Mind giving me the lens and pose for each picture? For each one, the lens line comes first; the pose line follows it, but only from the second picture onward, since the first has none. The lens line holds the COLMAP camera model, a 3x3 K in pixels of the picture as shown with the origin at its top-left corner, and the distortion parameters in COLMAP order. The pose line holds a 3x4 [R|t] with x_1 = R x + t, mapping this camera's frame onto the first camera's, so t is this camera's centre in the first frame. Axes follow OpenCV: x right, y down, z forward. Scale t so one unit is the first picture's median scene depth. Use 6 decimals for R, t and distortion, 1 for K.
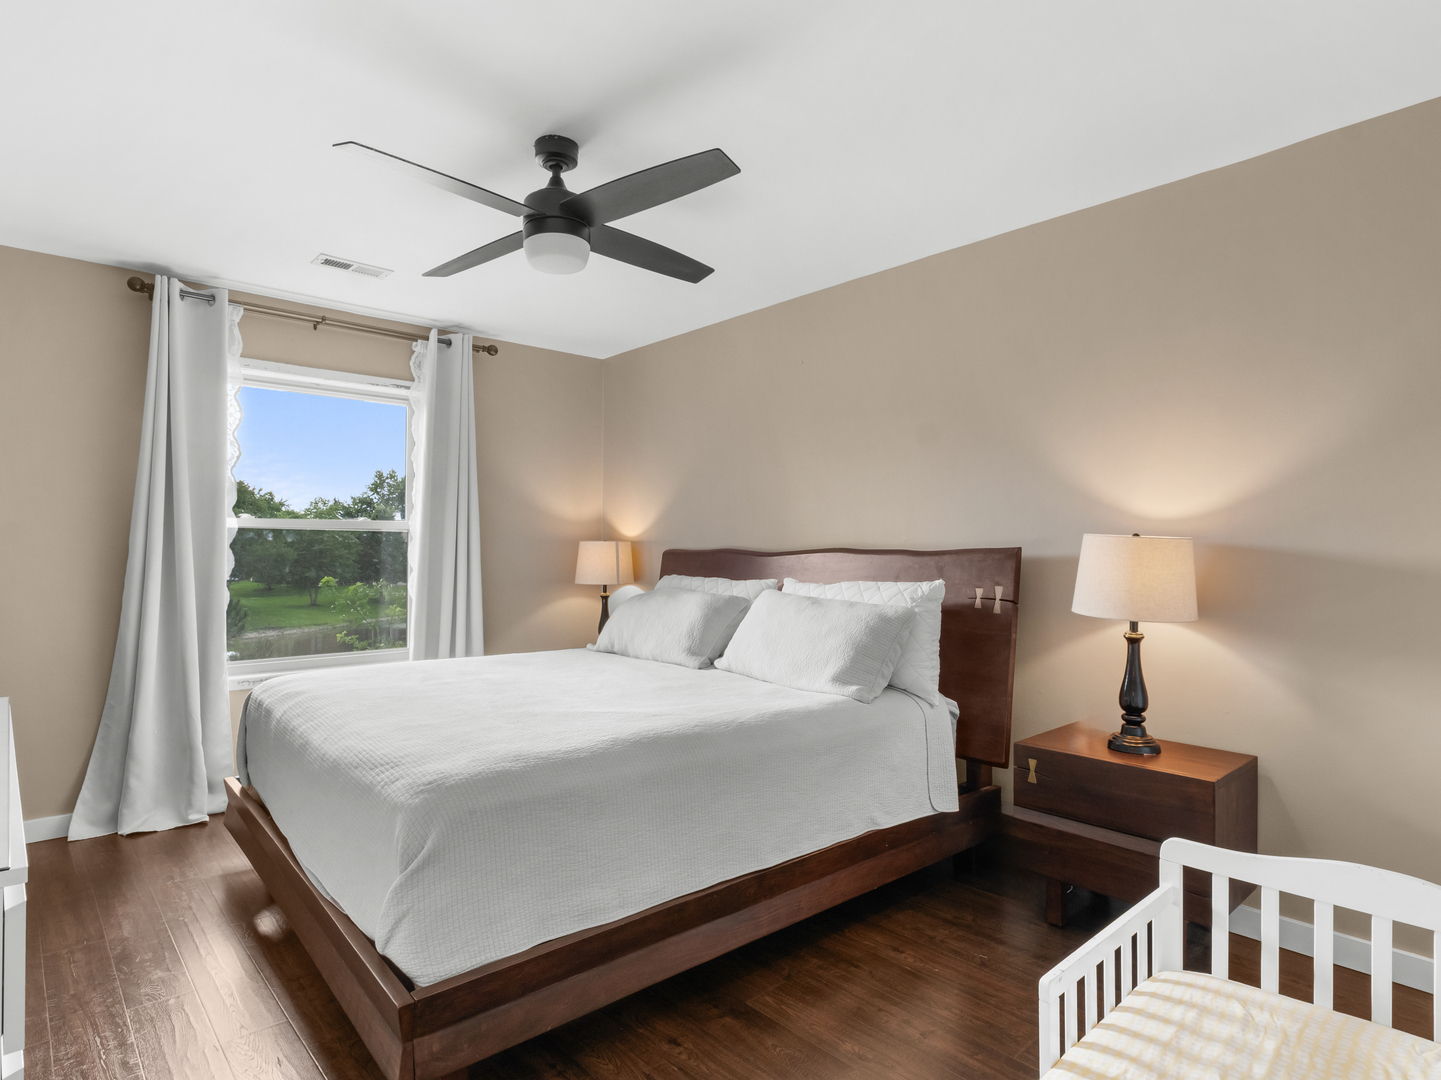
lens RADIAL K [[796.2, 0, 720.5], [0, 796.2, 540.0], [0, 0, 1]] dist [0.000335, -0.000151]
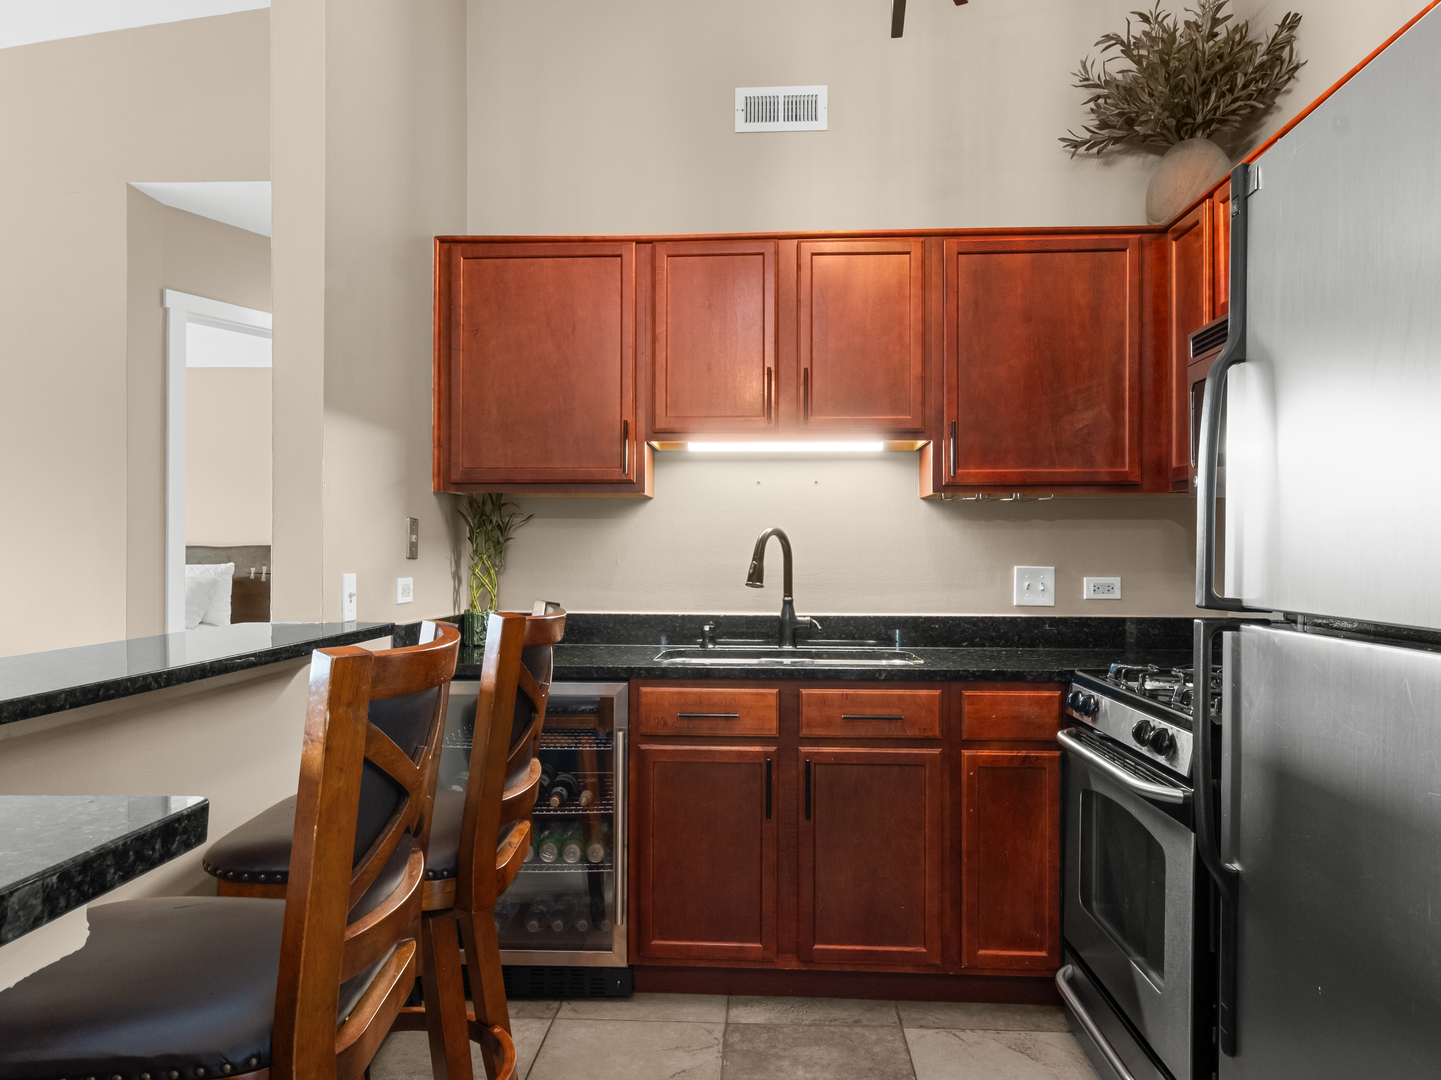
lens RADIAL K [[1005.5, 0, 720.5], [0, 1005.5, 540.0], [0, 0, 1]] dist [-0.000204, 0.011414]
pose [[0.704188, 0.009188, 0.709955, -0.566202], [-0.011002, 0.999937, -0.002028, -0.008796], [-0.709929, -0.006383, 0.704245, -1.399858]]
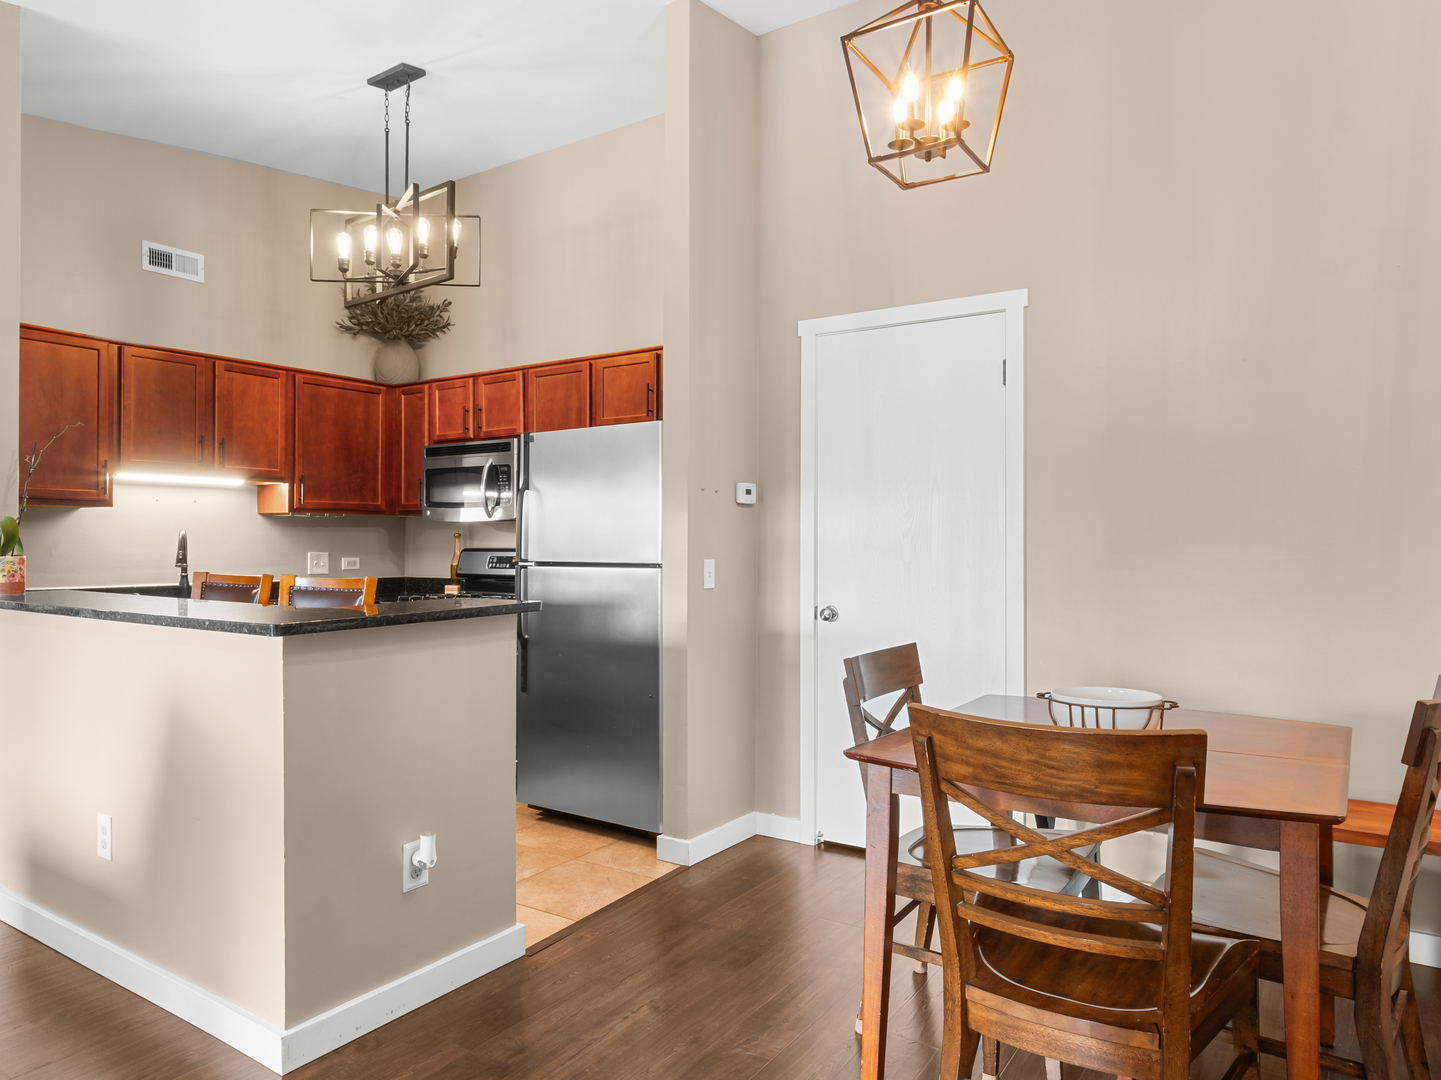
lens RADIAL K [[928.2, 0, 720.5], [0, 928.2, 540.0], [0, 0, 1]] dist [-0.001790, -0.000153]
pose [[-0.249092, 0.001528, 0.968479, -1.527760], [-0.013363, 0.999898, -0.005015, -0.012127], [-0.968388, -0.014191, -0.249046, -1.183052]]
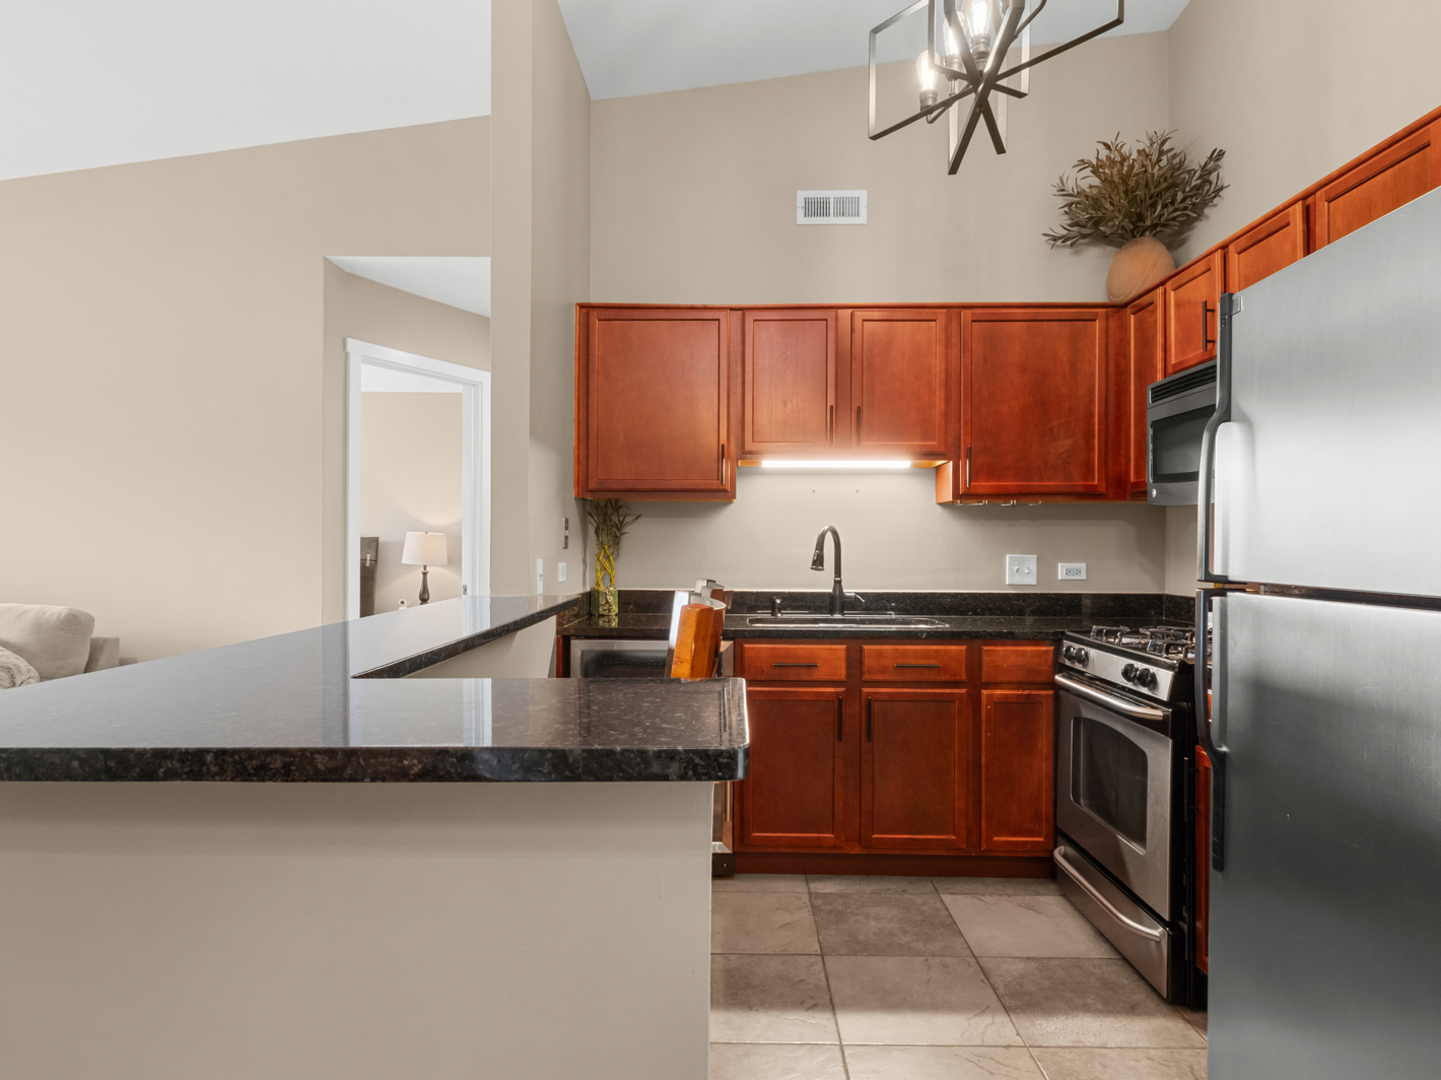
lens RADIAL K [[852.1, 0, 722.6], [0, 852.1, 533.4], [0, 0, 1]] dist [0.004009, -0.000652]
pose [[0.680458, 0.010643, 0.732709, -0.747113], [-0.013380, 0.999908, -0.002099, -0.008944], [-0.732664, -0.008375, 0.680538, -1.393235]]
